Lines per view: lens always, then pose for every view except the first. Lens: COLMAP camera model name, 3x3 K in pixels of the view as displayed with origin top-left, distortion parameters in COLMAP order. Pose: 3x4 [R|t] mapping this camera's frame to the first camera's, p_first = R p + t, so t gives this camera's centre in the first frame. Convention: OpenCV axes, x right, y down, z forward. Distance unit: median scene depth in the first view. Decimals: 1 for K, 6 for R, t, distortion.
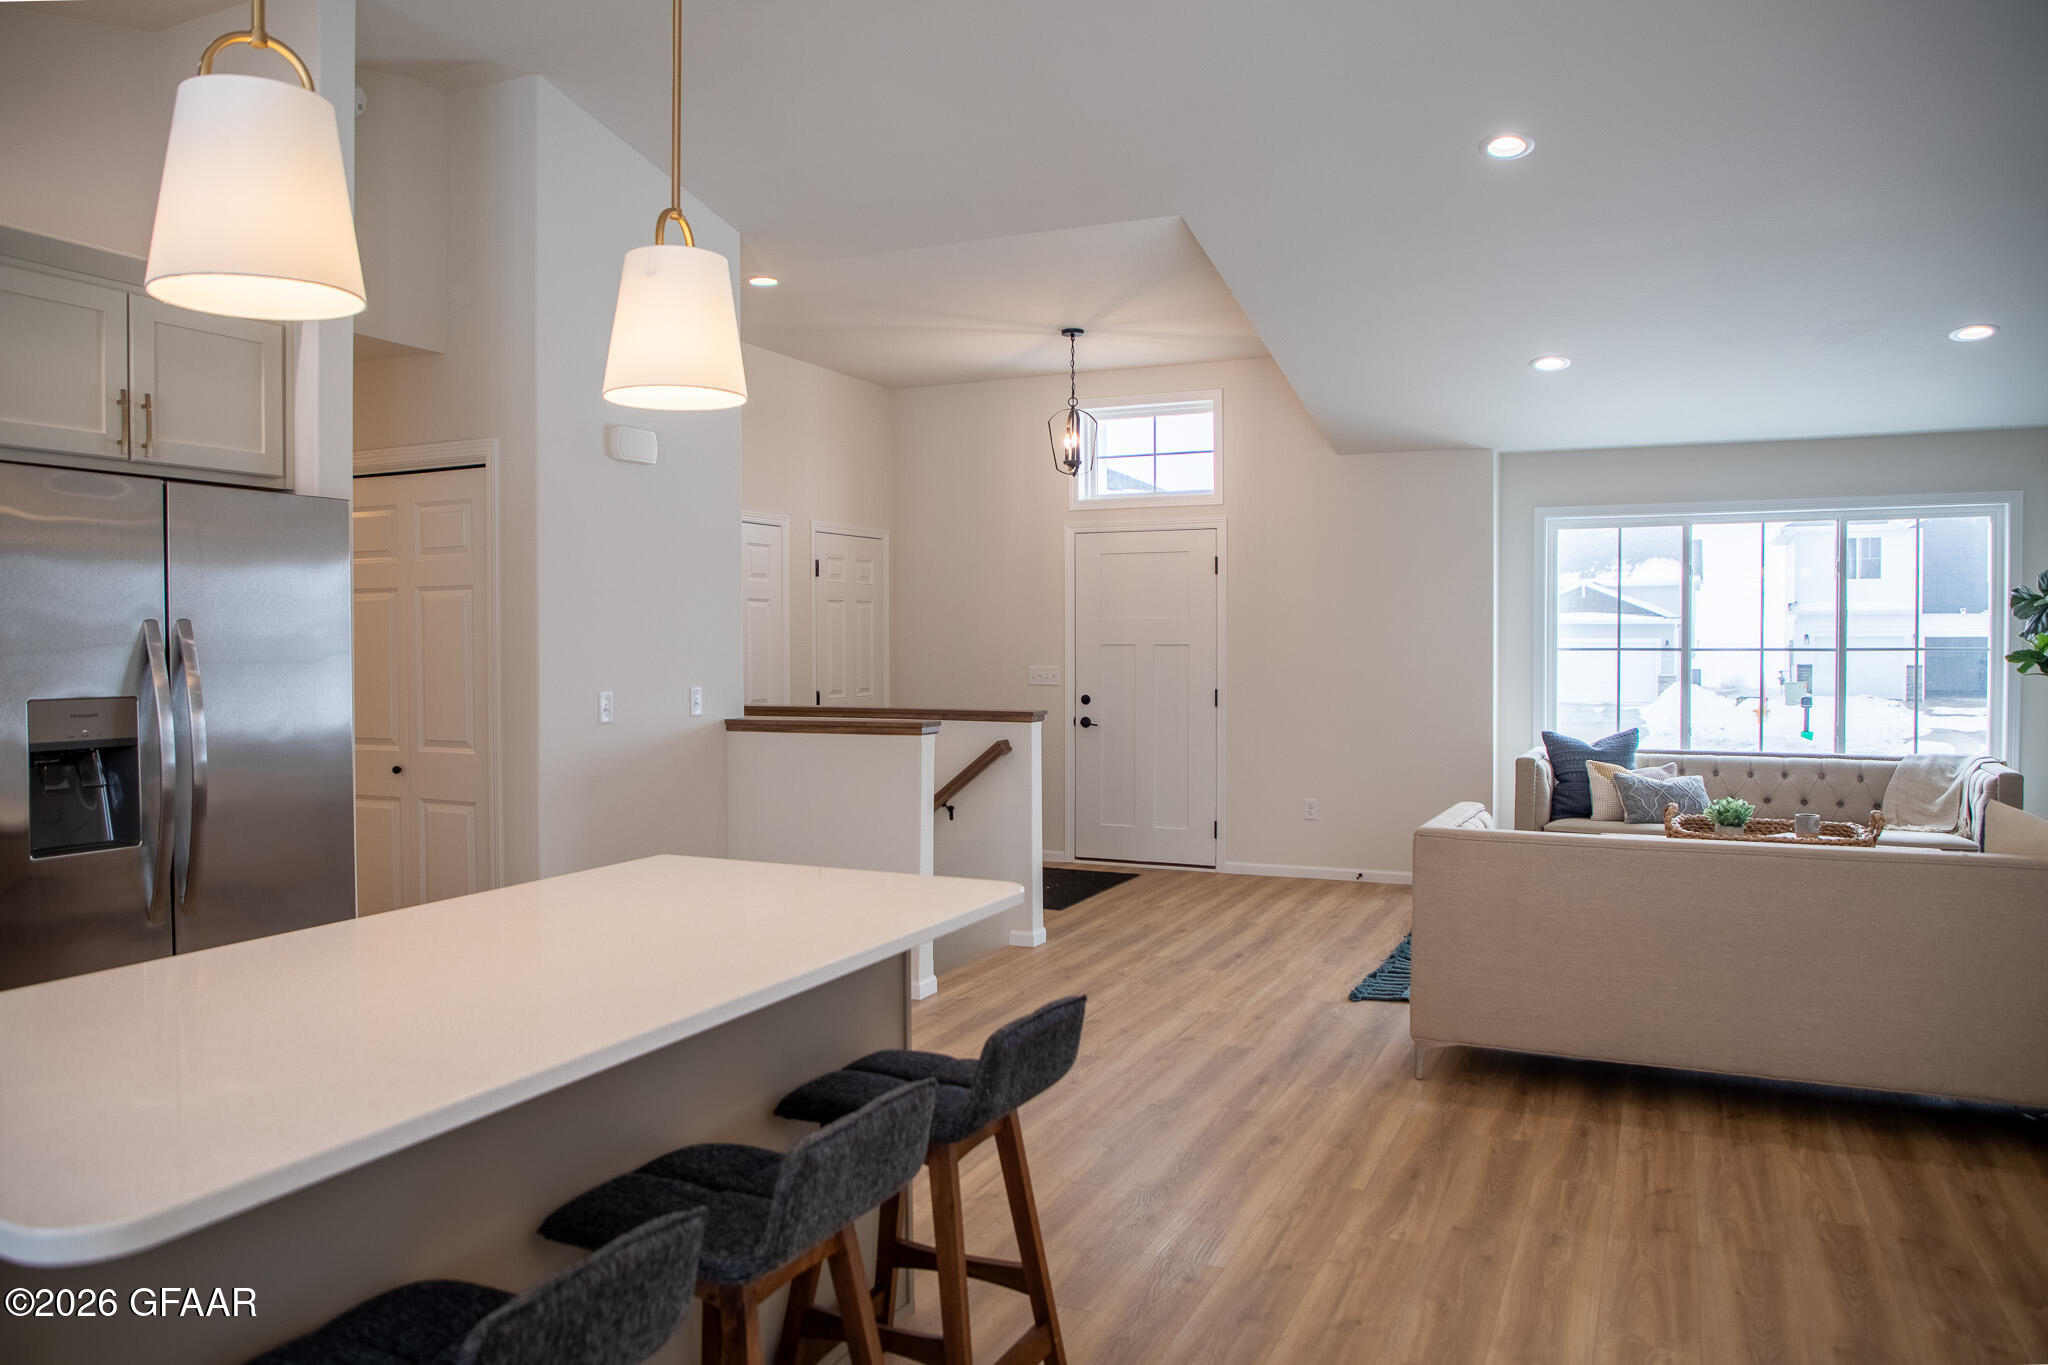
lens RADIAL K [[1389.0, 0, 992.6], [0, 1389.0, 800.8], [0, 0, 1]] dist [-0.072337, 0.031626]
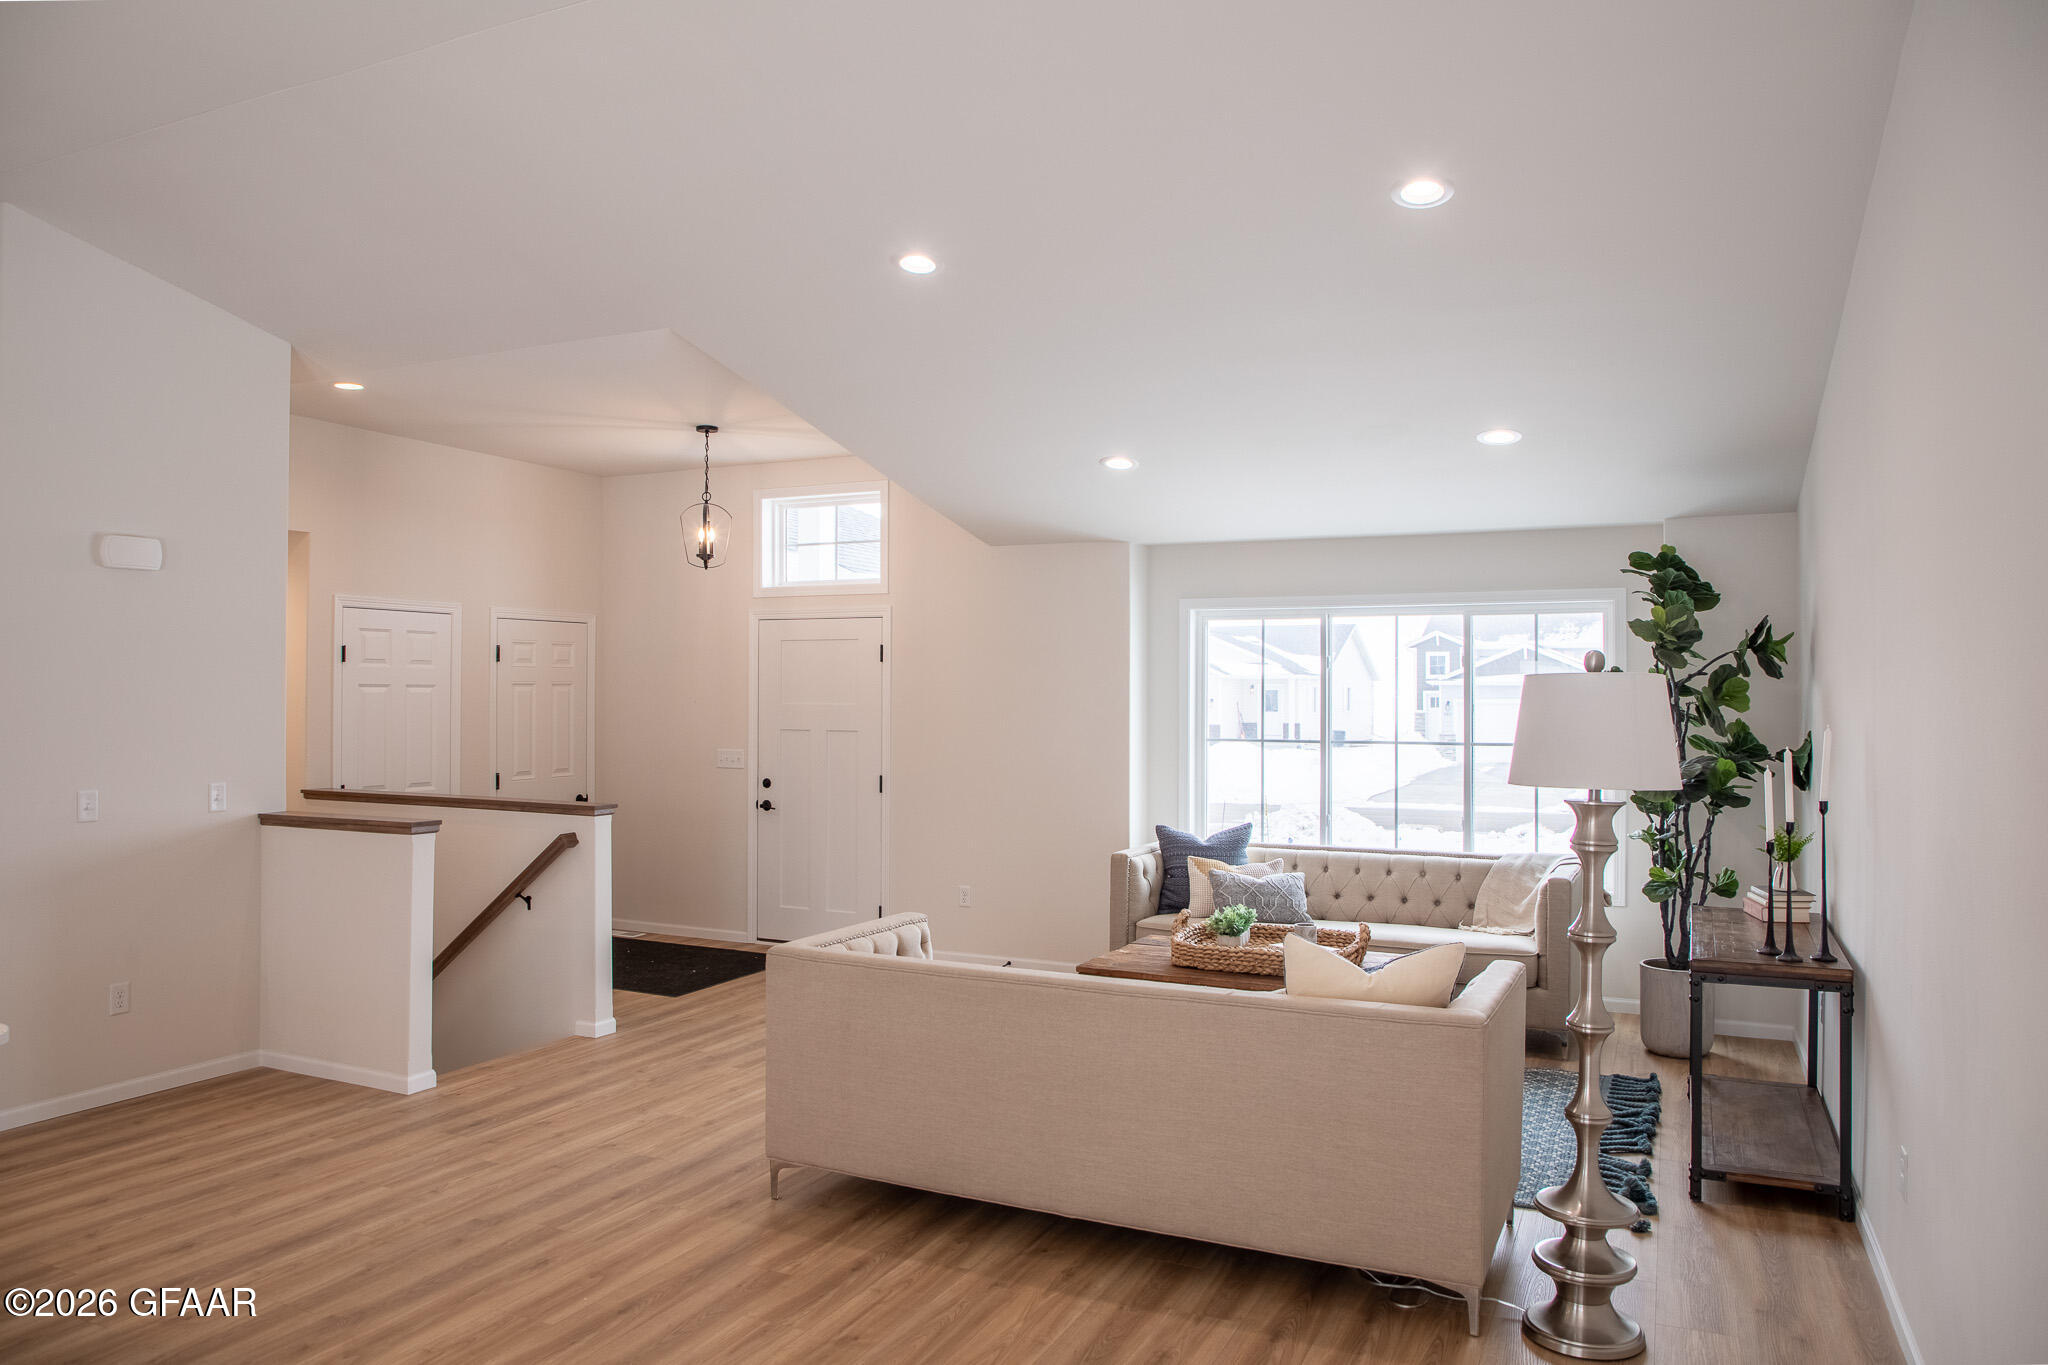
lens RADIAL K [[1389.0, 0, 996.4], [0, 1389.0, 748.7], [0, 0, 1]] dist [-0.072337, 0.031626]
pose [[0.999927, 0.008556, -0.008547, 0.298685], [-0.009178, 0.997096, -0.075603, -0.029216], [0.007876, 0.075676, 0.997101, -0.002938]]
